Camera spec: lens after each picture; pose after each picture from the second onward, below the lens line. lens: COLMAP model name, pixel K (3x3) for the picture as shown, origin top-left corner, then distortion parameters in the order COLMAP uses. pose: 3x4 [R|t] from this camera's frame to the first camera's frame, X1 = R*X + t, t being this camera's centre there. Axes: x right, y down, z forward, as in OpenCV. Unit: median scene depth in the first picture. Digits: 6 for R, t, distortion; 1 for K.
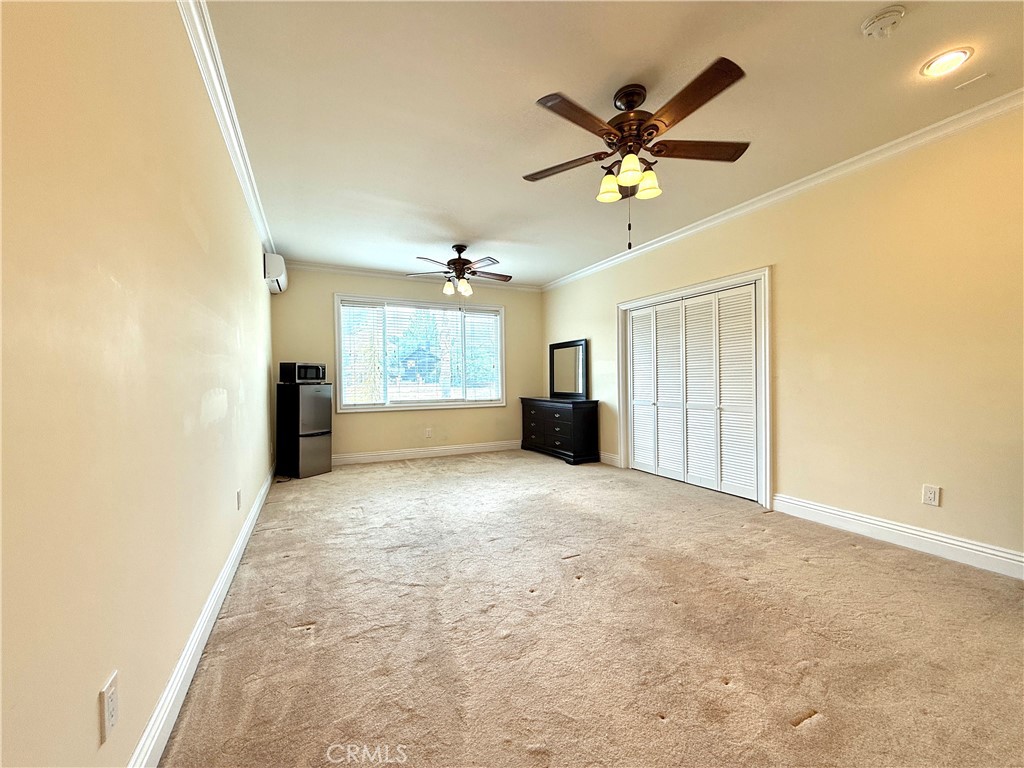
lens RADIAL K [[407.5, 0, 509.6], [0, 407.5, 385.2], [0, 0, 1]] dist [-0.000860, 0.000070]
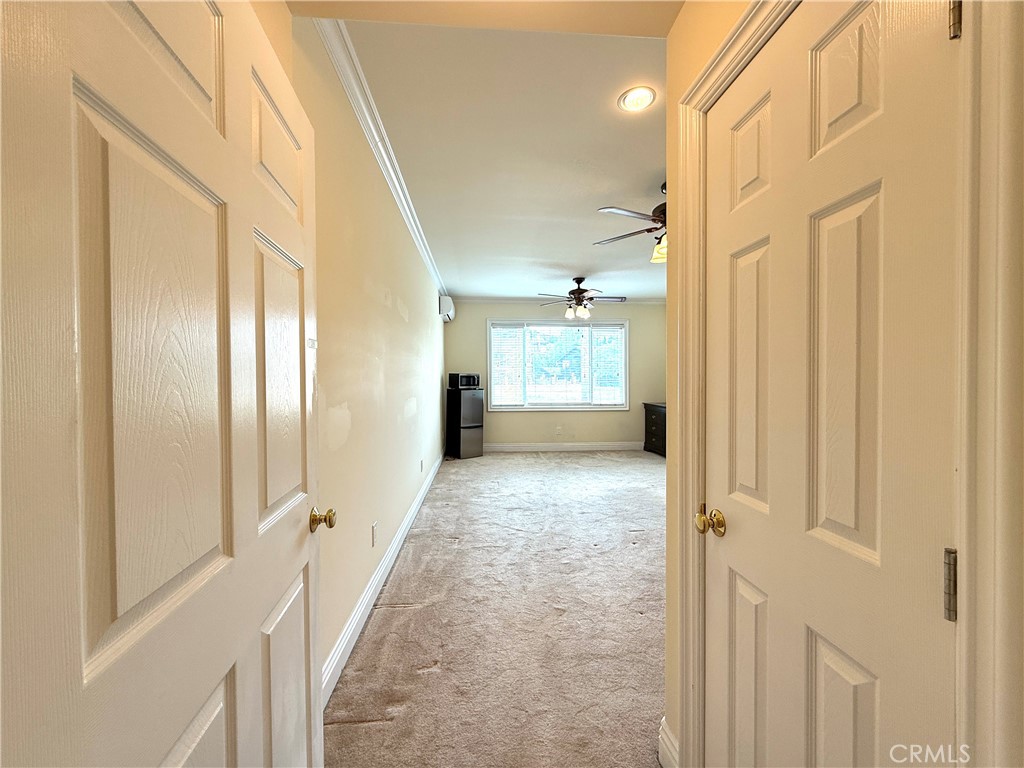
lens RADIAL K [[407.5, 0, 509.6], [0, 407.5, 385.2], [0, 0, 1]] dist [-0.000860, 0.000070]
pose [[0.928174, 0.012590, -0.371933, 0.196261], [-0.011223, 0.999920, 0.005838, -0.038341], [0.371977, -0.001244, 0.928241, -0.283884]]
